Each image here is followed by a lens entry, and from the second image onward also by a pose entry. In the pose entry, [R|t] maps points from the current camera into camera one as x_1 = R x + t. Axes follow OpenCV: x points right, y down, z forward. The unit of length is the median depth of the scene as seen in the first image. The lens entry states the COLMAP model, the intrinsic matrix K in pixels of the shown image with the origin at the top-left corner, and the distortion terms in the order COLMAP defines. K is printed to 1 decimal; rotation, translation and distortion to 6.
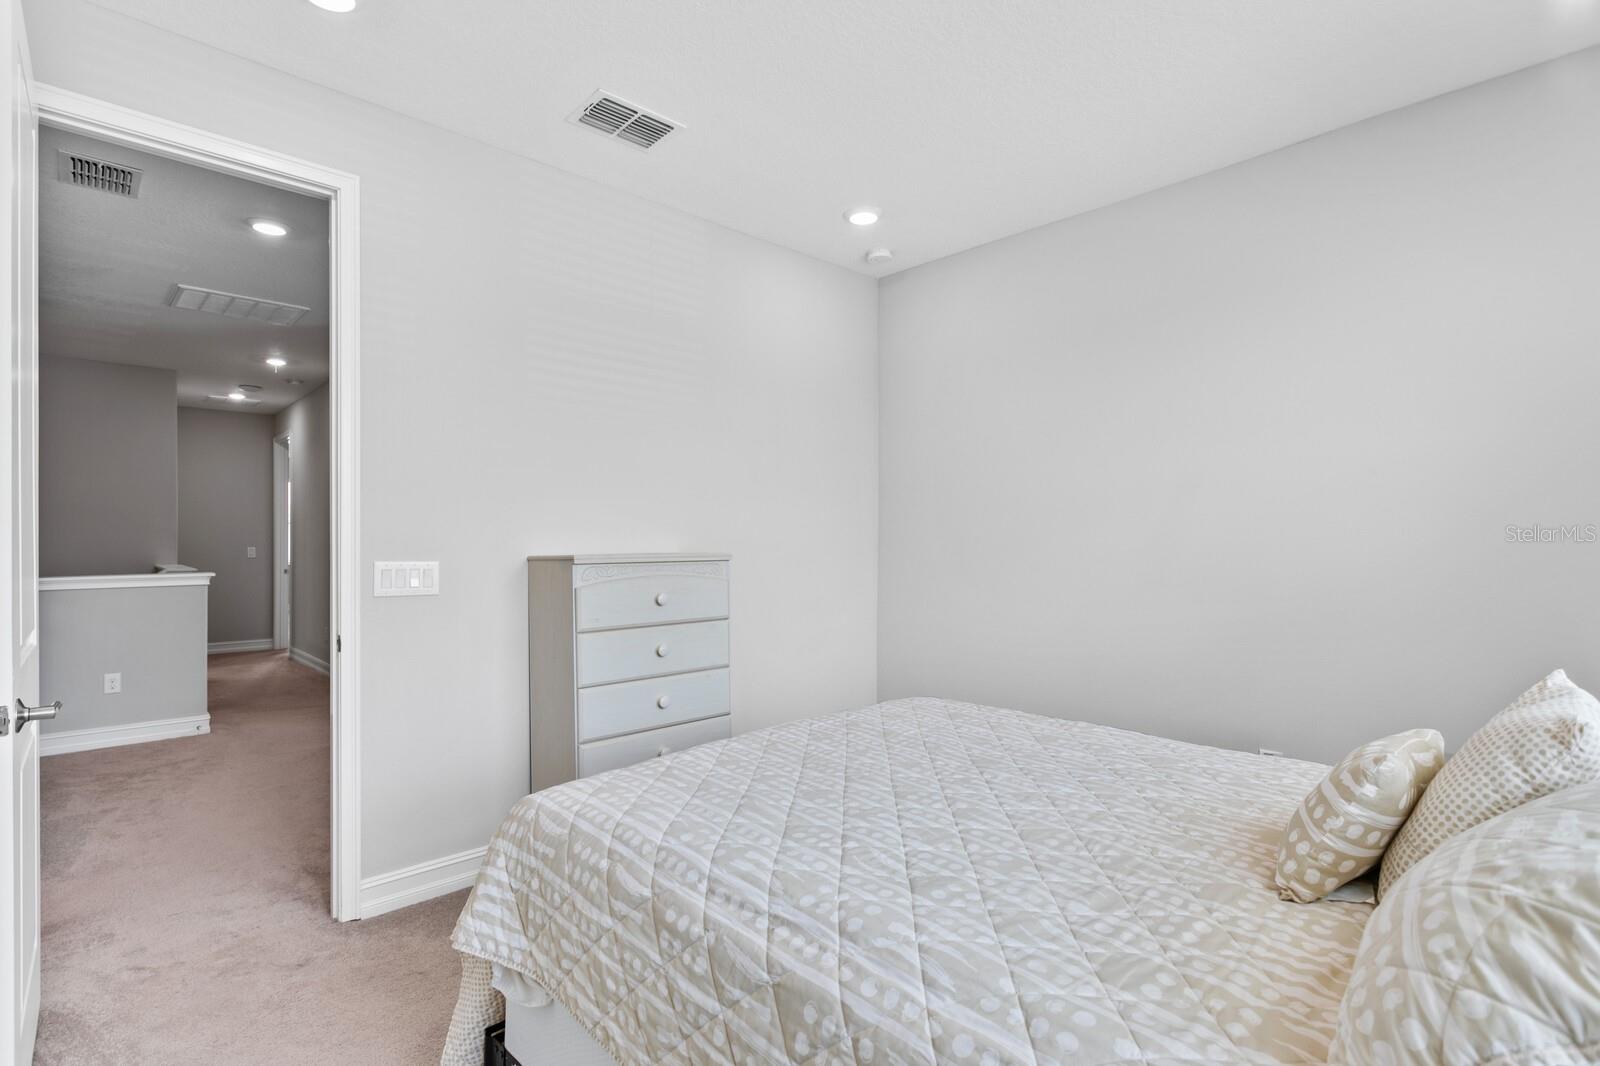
lens RADIAL K [[764.3, 0, 792.7], [0, 764.3, 524.7], [0, 0, 1]] dist [0.010698, -0.000924]
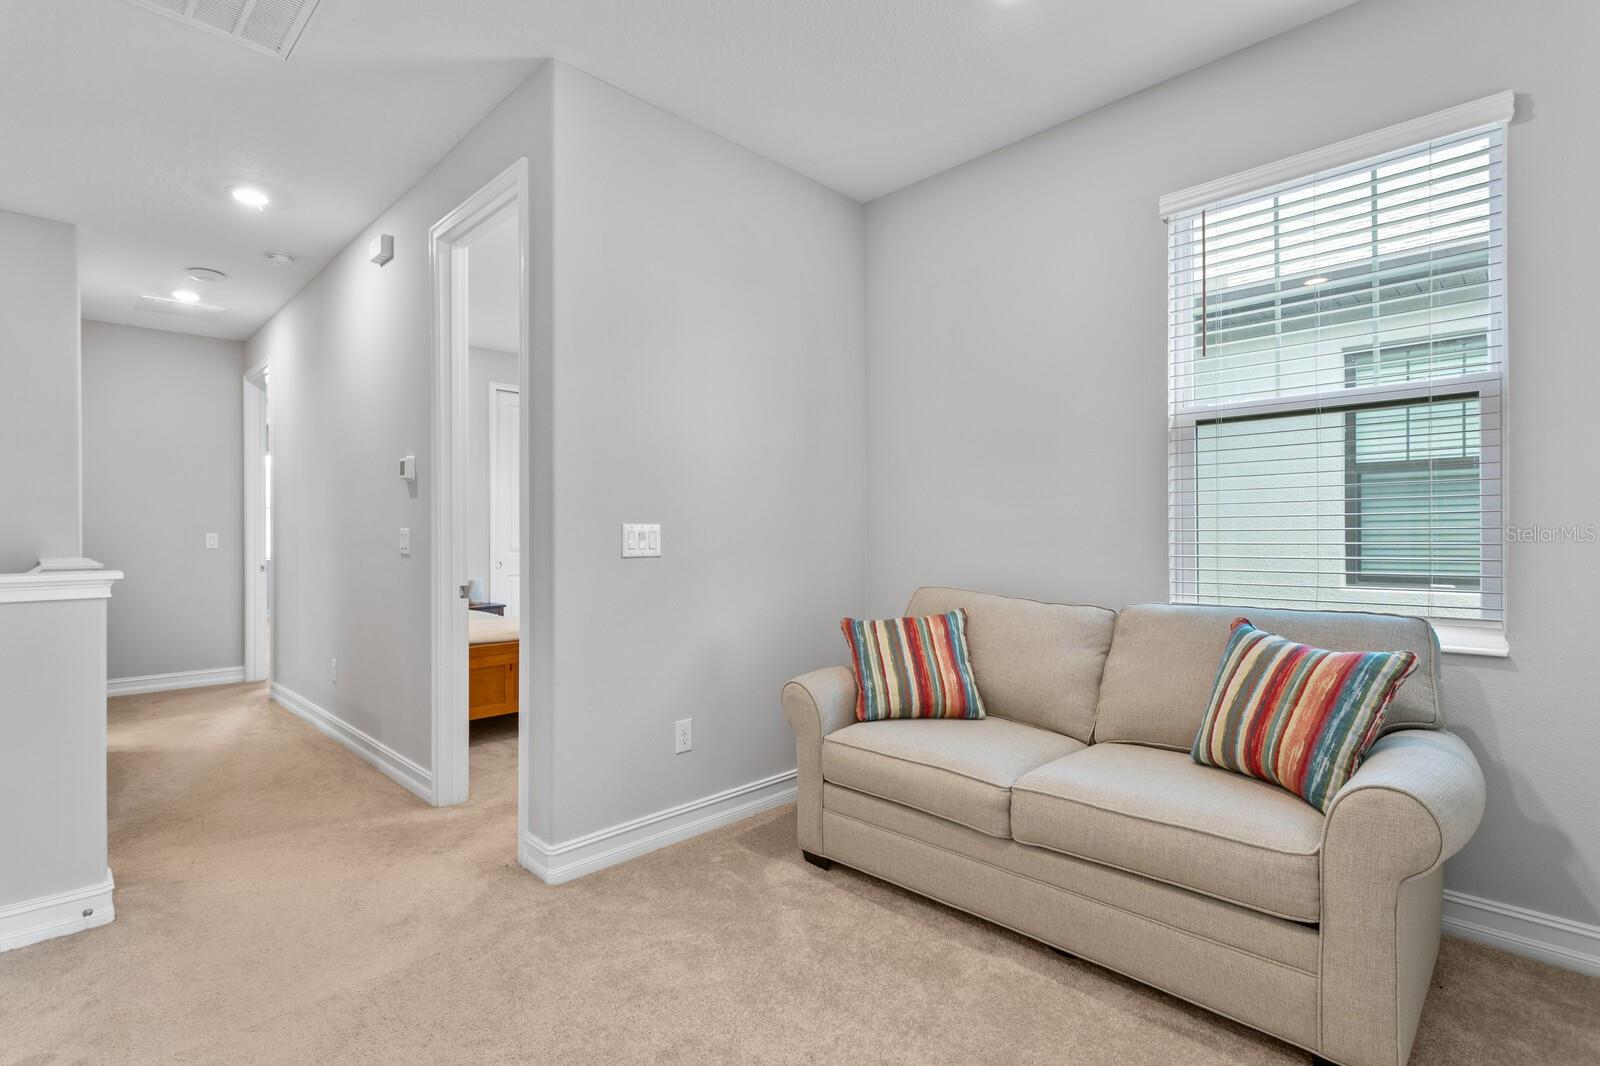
lens RADIAL K [[764.3, 0, 799.7], [0, 764.3, 533.7], [0, 0, 1]] dist [0.010698, -0.000924]
pose [[0.999391, 0.002065, 0.034829, -0.228777], [-0.002531, 0.999908, 0.013349, 0.020611], [-0.034798, -0.013429, 0.999304, 0.332178]]
